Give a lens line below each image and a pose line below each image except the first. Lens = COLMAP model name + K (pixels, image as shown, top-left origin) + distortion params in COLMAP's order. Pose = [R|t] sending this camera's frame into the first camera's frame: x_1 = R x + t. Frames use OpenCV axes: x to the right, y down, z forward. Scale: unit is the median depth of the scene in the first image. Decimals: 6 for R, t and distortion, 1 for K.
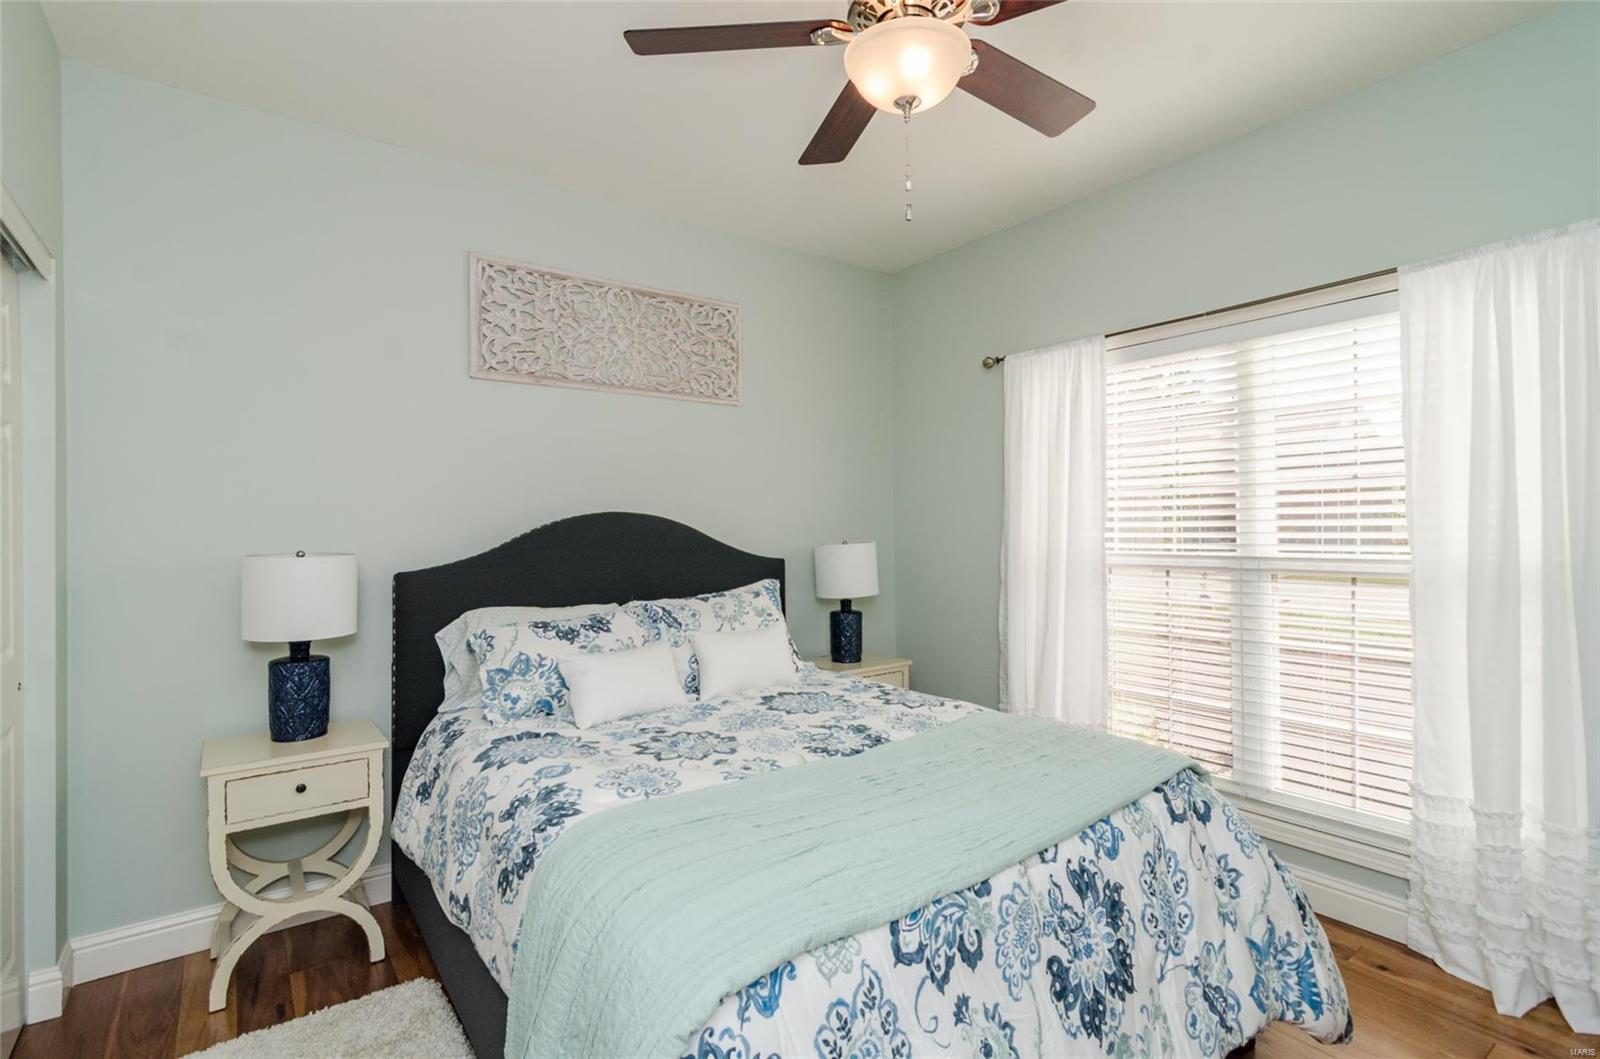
lens RADIAL K [[772.6, 0, 802.9], [0, 772.6, 539.5], [0, 0, 1]] dist [0.002857, 0.000627]
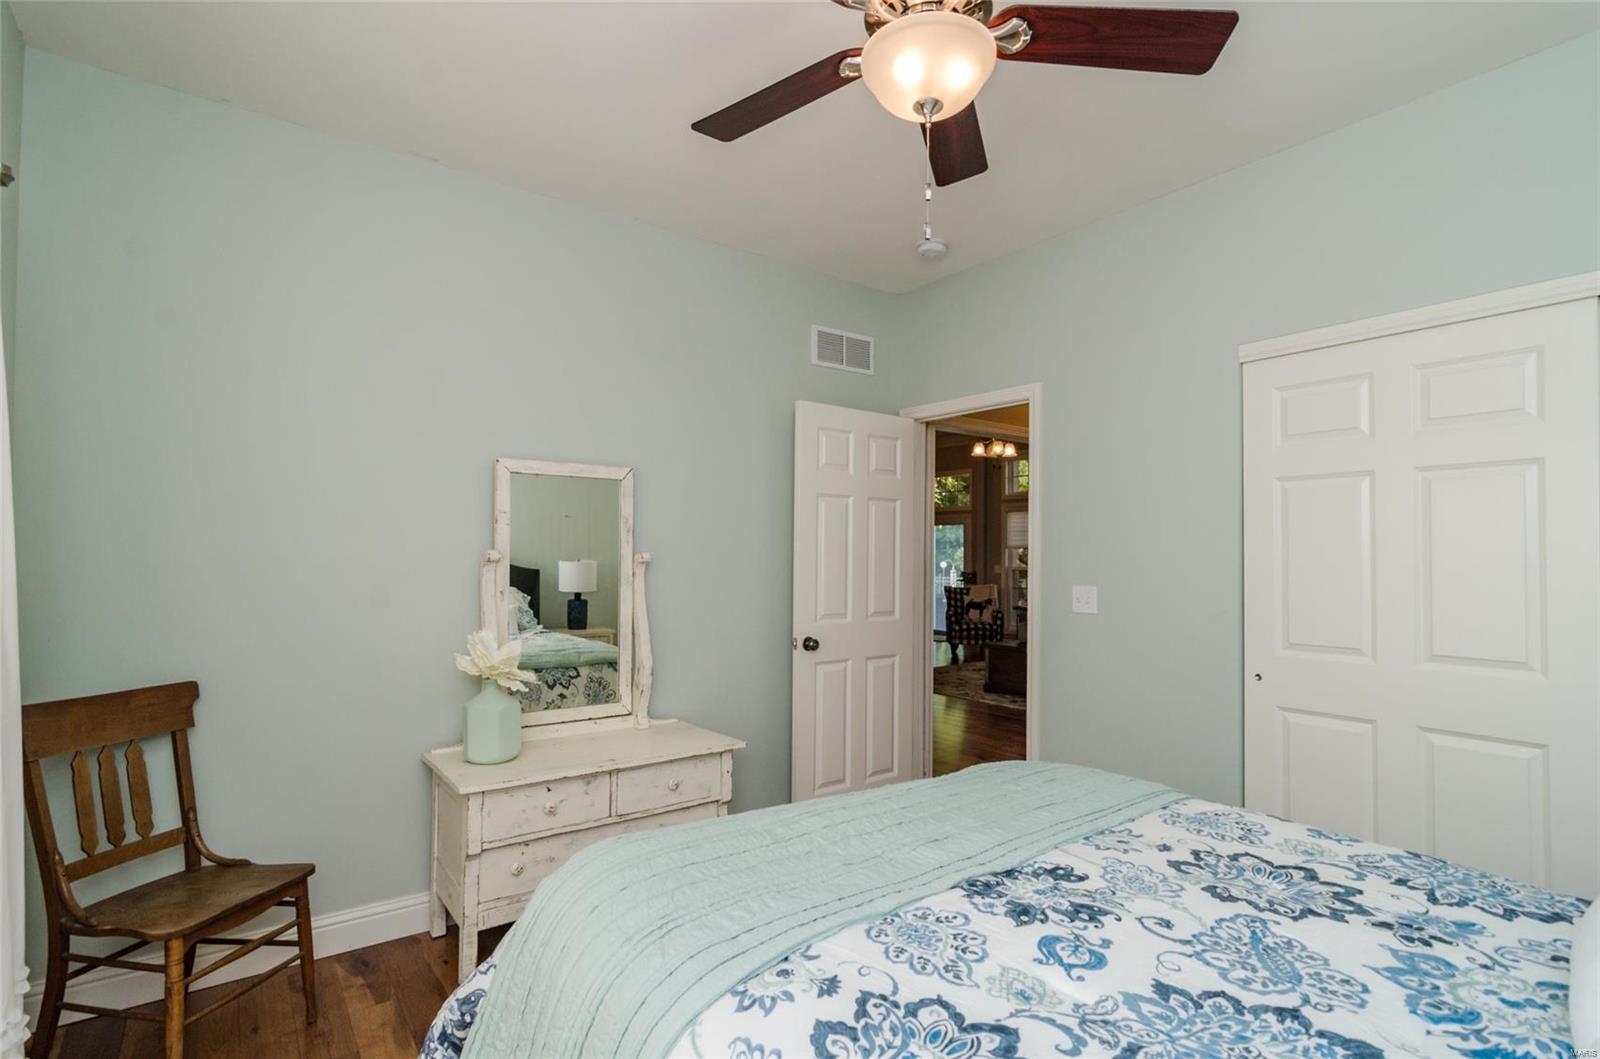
lens RADIAL K [[772.6, 0, 802.9], [0, 772.6, 539.5], [0, 0, 1]] dist [0.002857, 0.000627]
pose [[-0.999905, 0.003027, 0.013415, 0.247163], [0.002771, 0.999814, -0.019100, -0.021751], [-0.013470, -0.019061, -0.999728, 1.712949]]
